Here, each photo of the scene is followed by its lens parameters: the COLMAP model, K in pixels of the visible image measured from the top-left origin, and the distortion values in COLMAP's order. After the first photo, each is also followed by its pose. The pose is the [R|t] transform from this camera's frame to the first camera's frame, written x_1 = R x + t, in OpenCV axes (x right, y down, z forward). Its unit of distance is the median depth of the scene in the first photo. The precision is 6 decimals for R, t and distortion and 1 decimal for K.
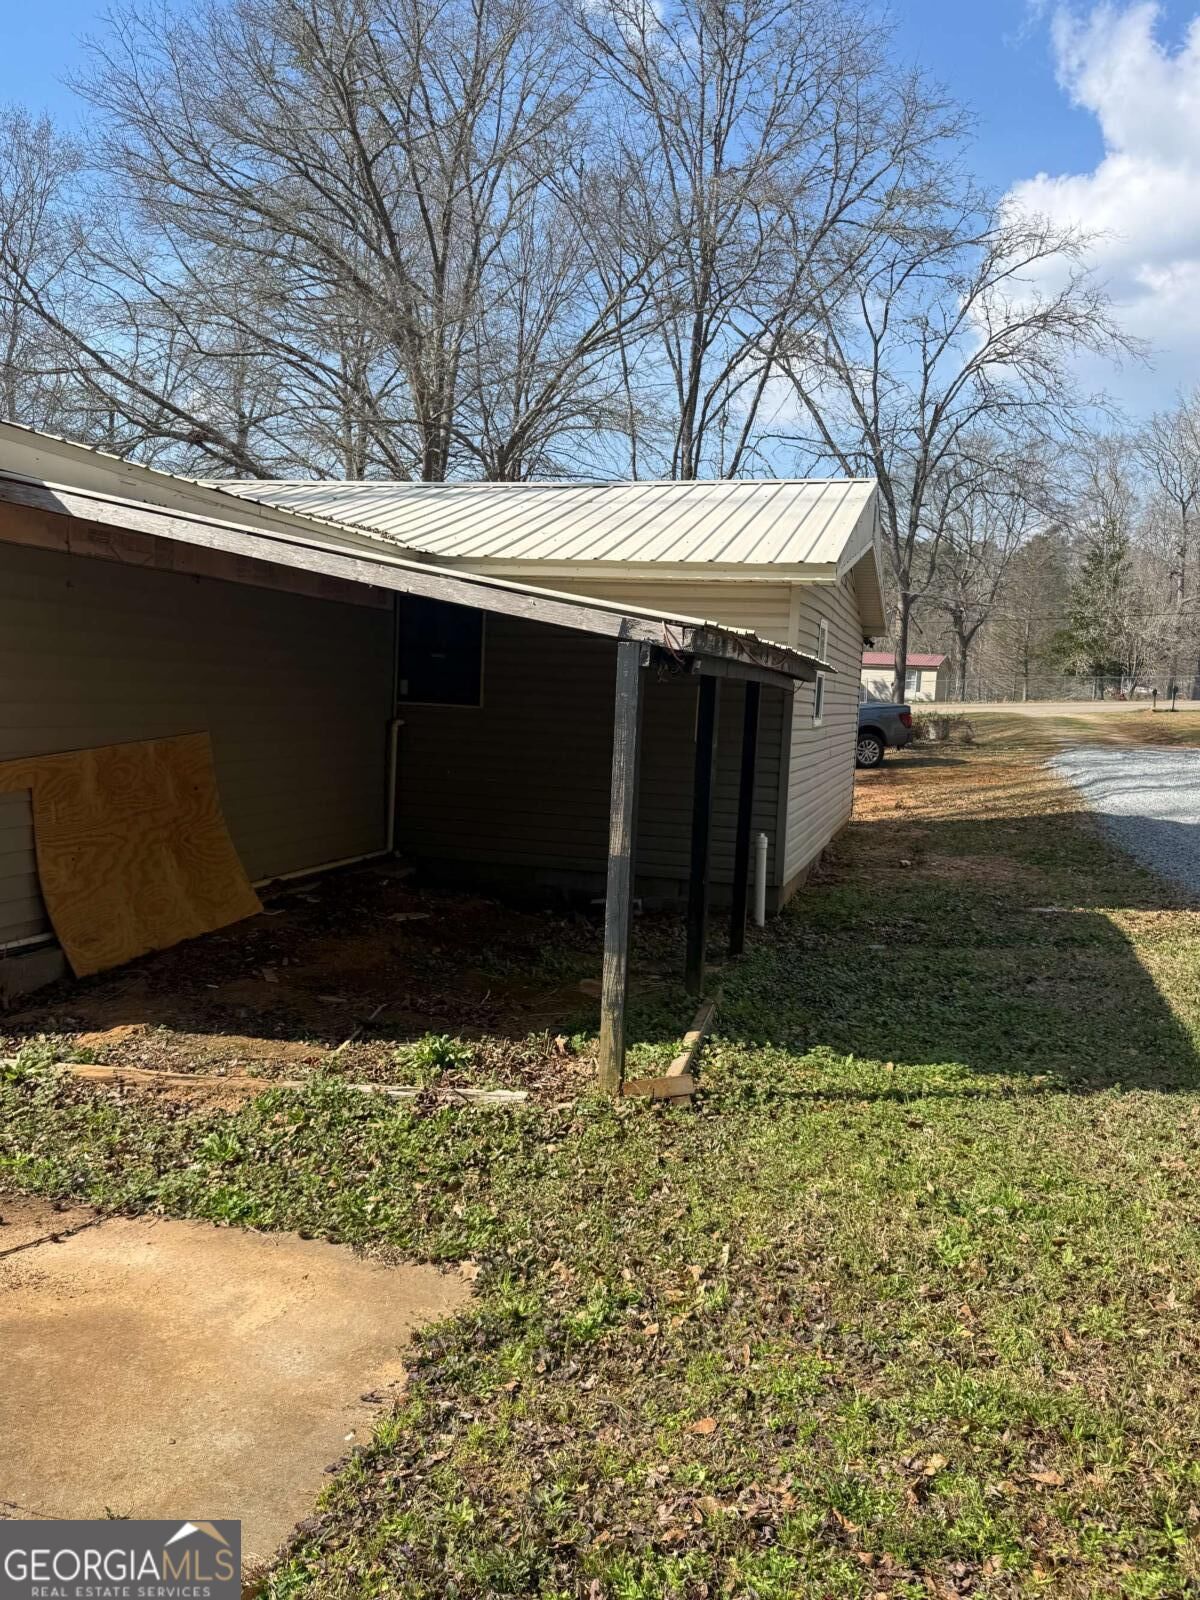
lens RADIAL K [[1310.9, 0, 573.5], [0, 1310.9, 795.6], [0, 0, 1]] dist [0.227688, -0.444995]
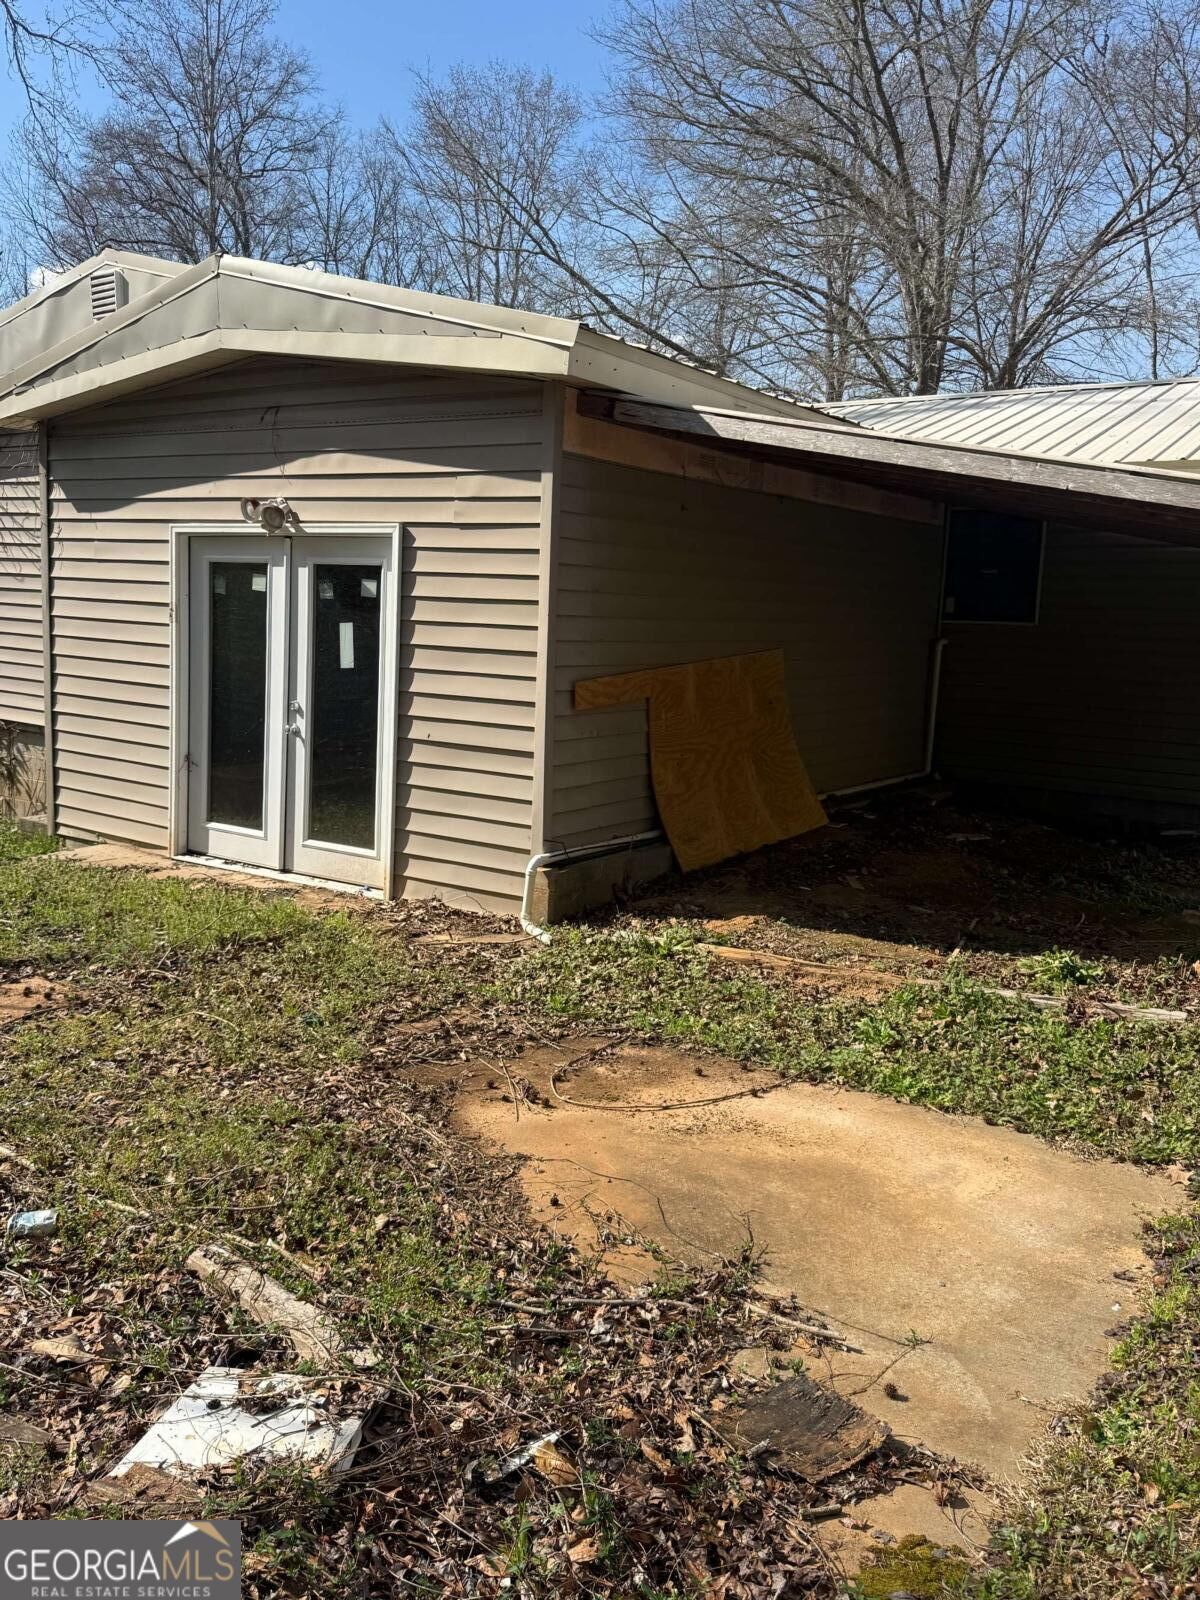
lens RADIAL K [[1310.9, 0, 573.5], [0, 1310.9, 795.6], [0, 0, 1]] dist [0.227688, -0.444995]
pose [[0.951626, 0.034091, -0.305362, -0.160236], [-0.020033, 0.998595, 0.049054, 0.028104], [0.306606, -0.040564, 0.950972, -0.052707]]
